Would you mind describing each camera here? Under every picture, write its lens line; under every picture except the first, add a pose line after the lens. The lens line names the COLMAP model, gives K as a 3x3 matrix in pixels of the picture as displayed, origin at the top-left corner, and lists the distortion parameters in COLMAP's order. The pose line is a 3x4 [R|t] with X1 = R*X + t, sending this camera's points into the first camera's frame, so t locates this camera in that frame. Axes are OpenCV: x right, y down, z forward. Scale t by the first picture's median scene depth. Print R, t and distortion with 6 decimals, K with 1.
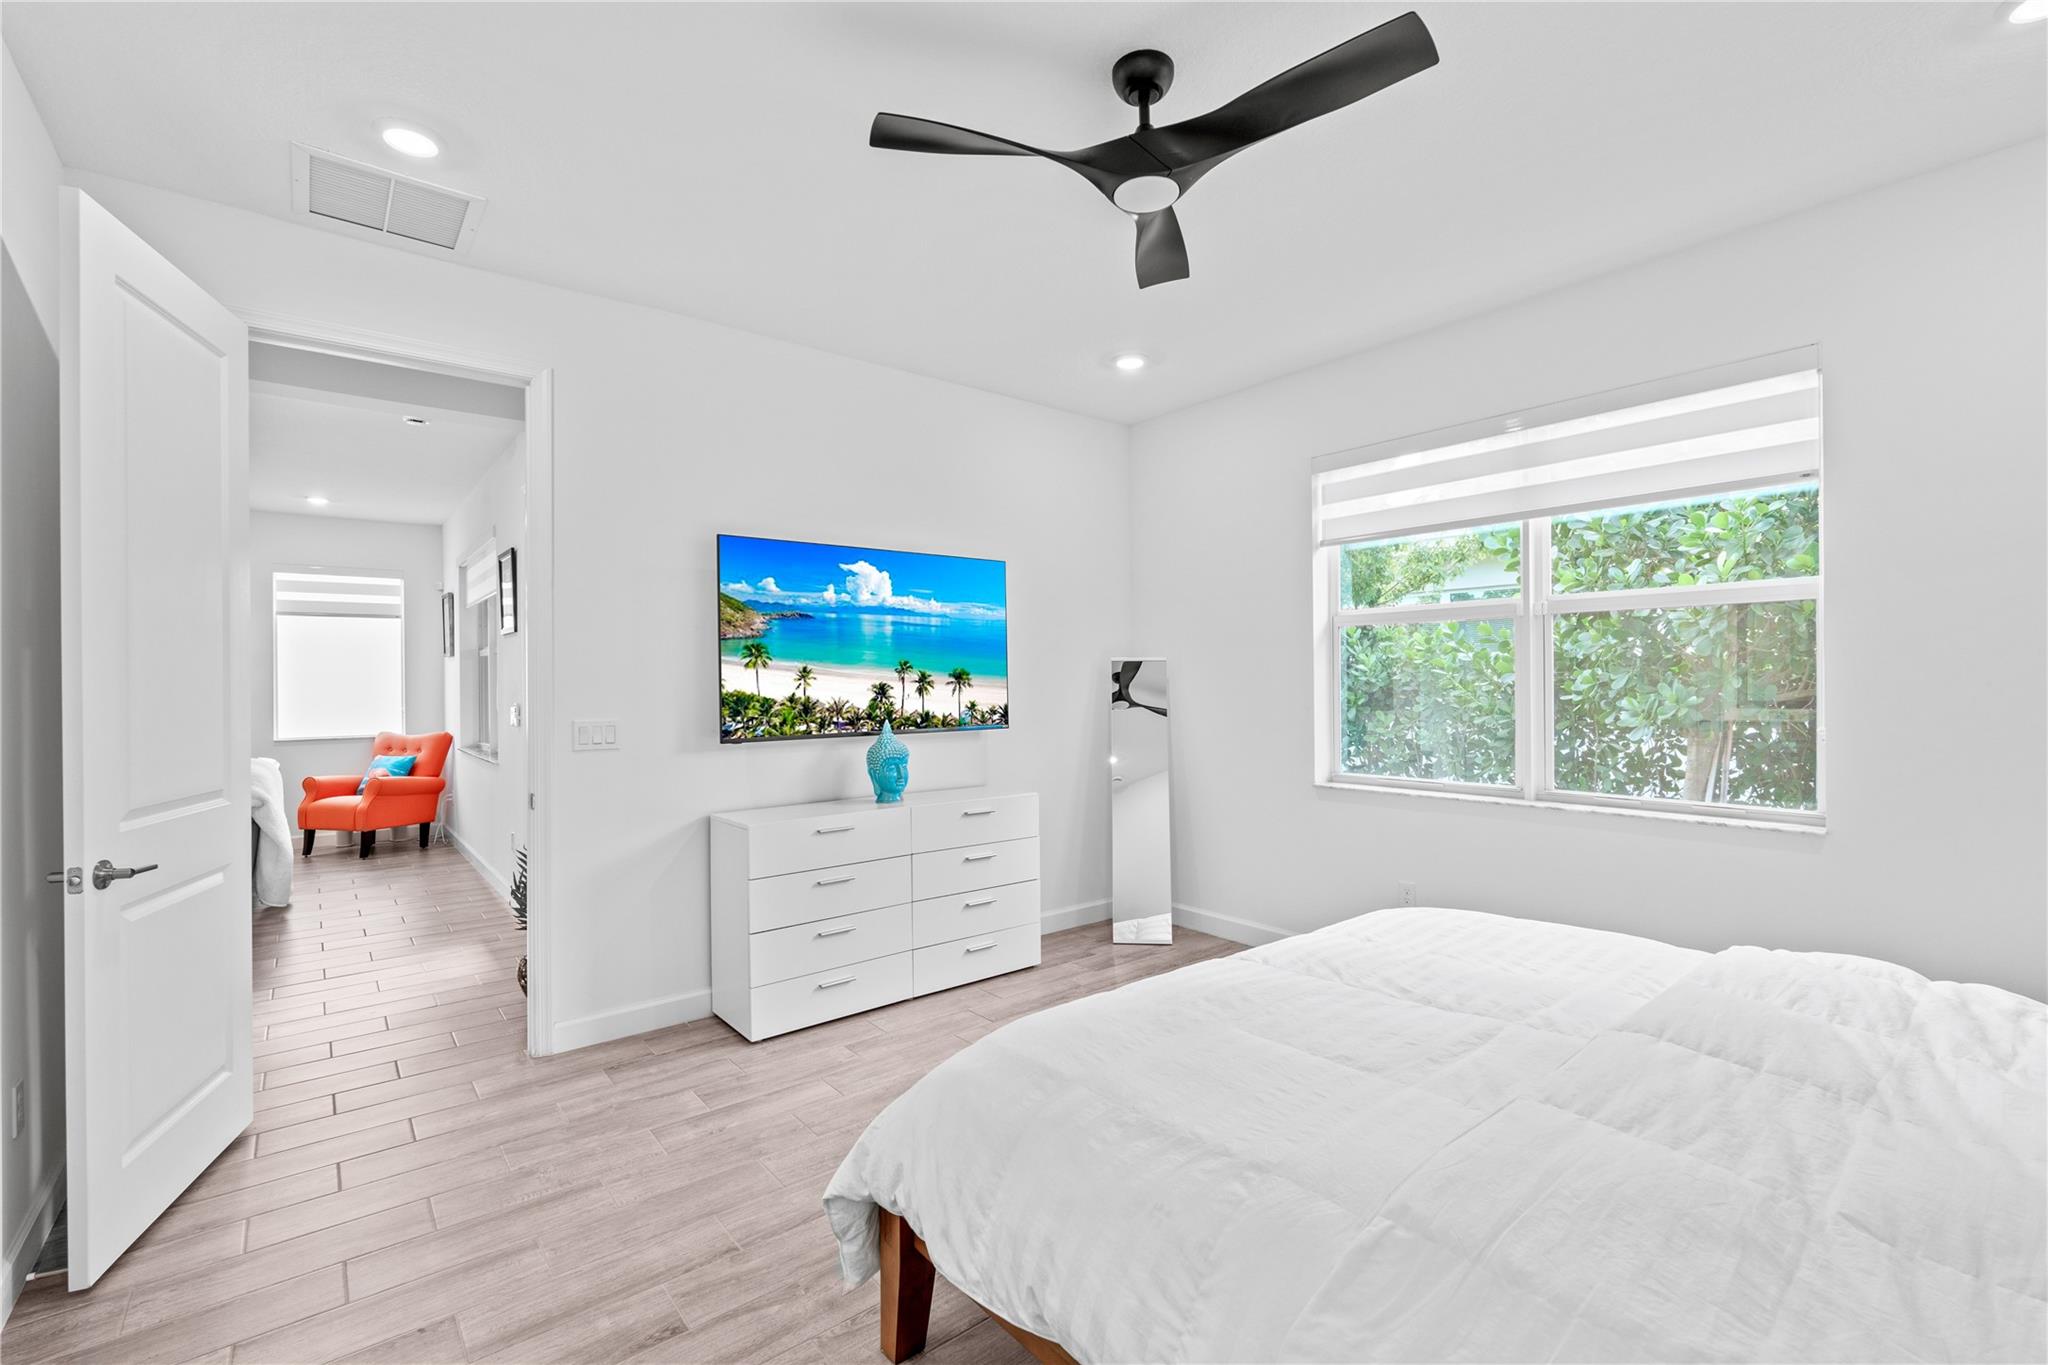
lens RADIAL K [[894.8, 0, 1030.0], [0, 894.8, 702.1], [0, 0, 1]] dist [-0.008842, 0.001512]
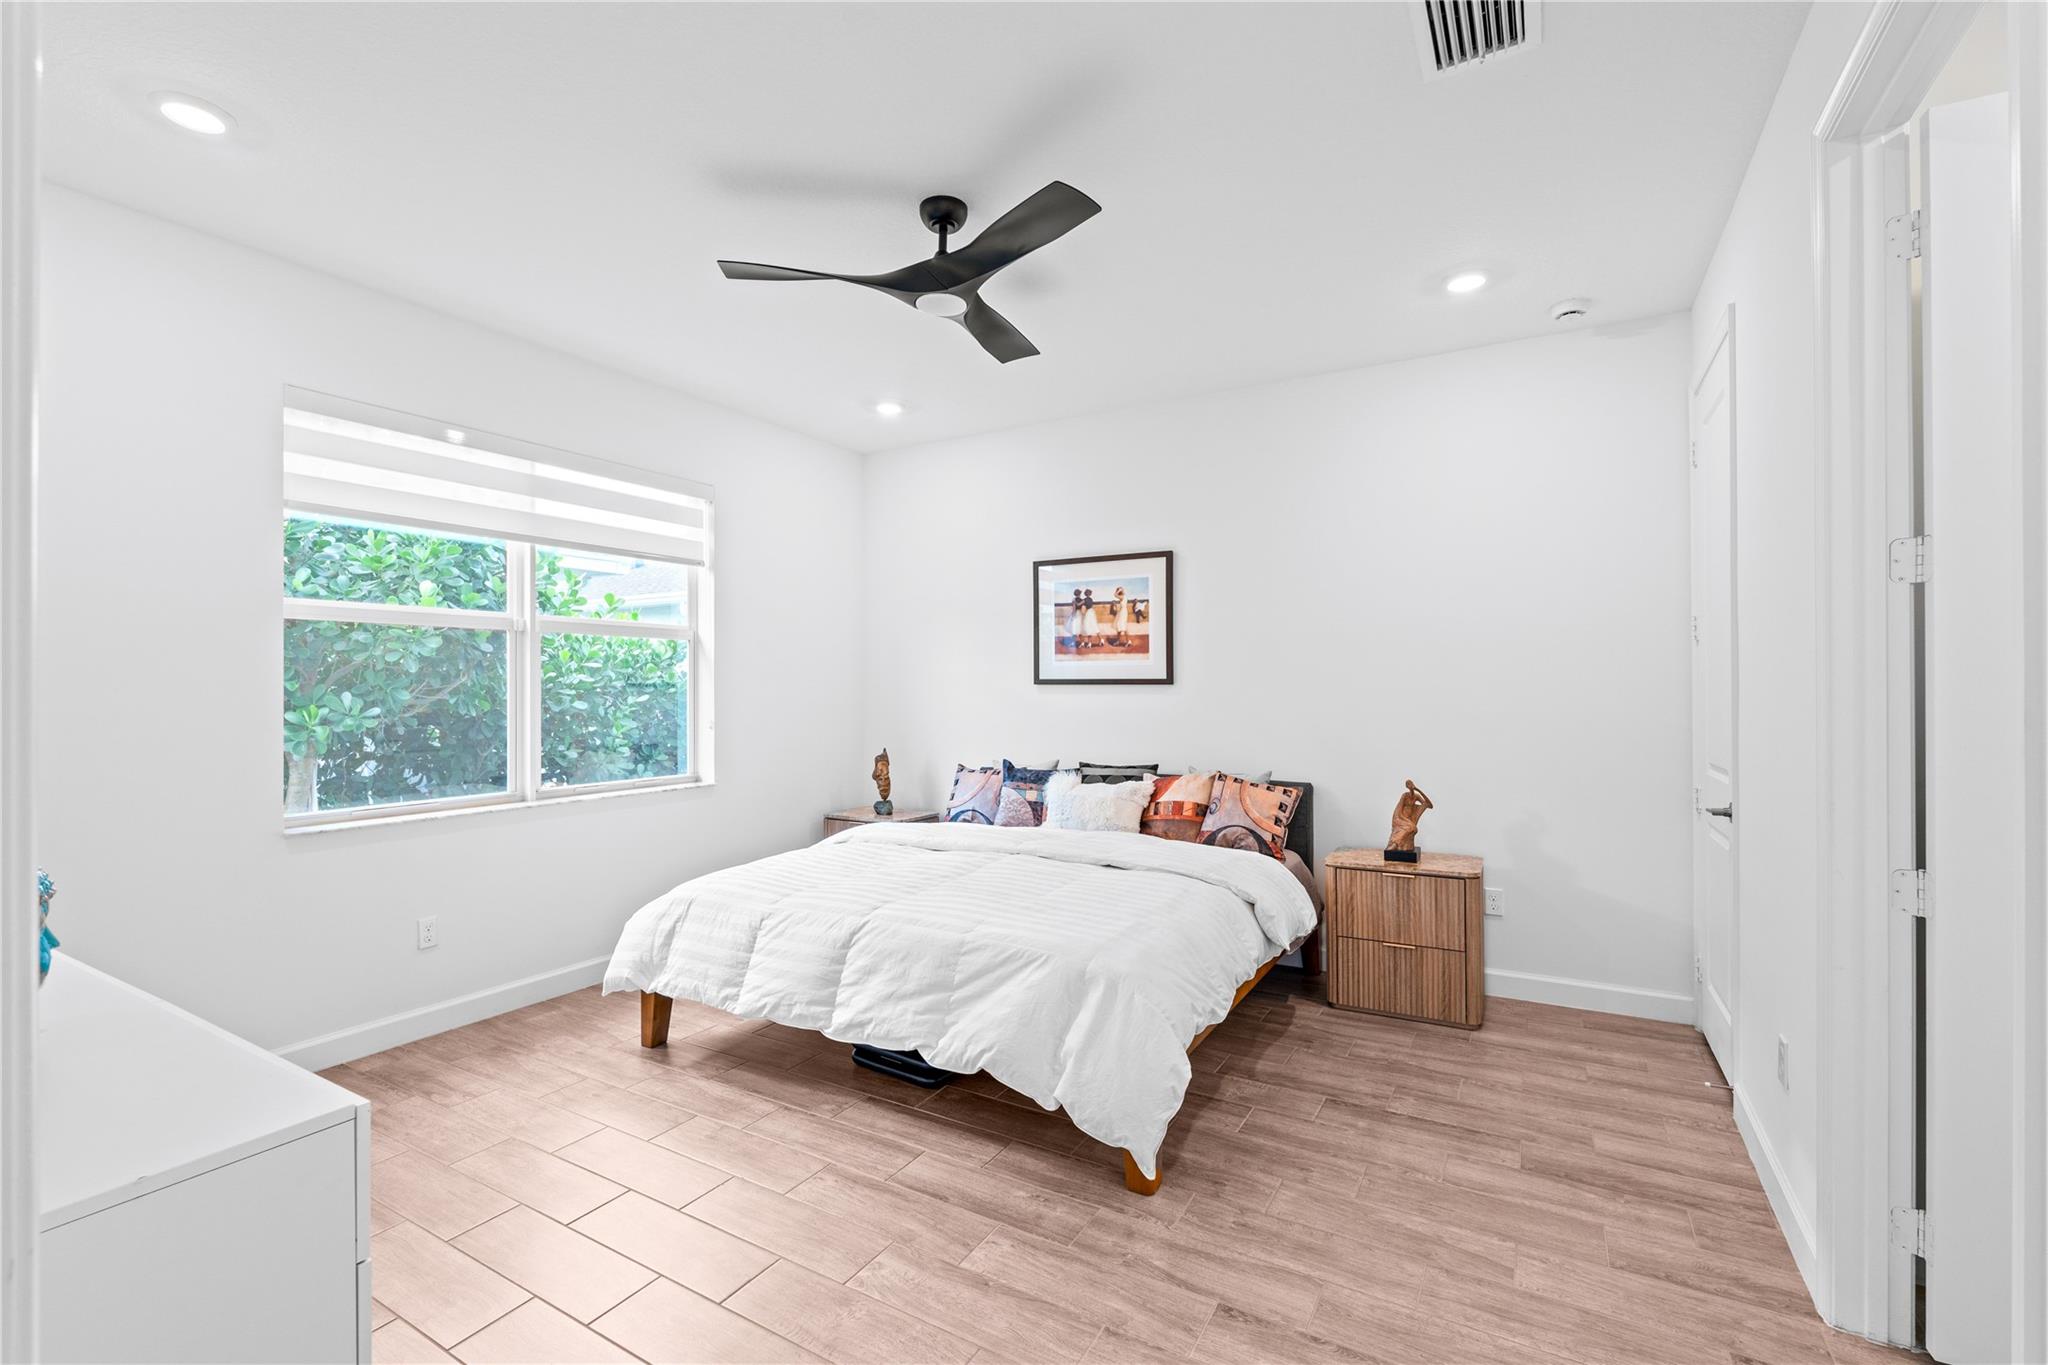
lens RADIAL K [[894.8, 0, 1024.7], [0, 894.8, 693.9], [0, 0, 1]] dist [-0.008842, 0.001512]
pose [[-0.352286, 0.002617, 0.935889, -1.185619], [0.028871, 0.999551, 0.008072, -0.020296], [-0.935447, 0.029863, -0.352203, 1.442828]]
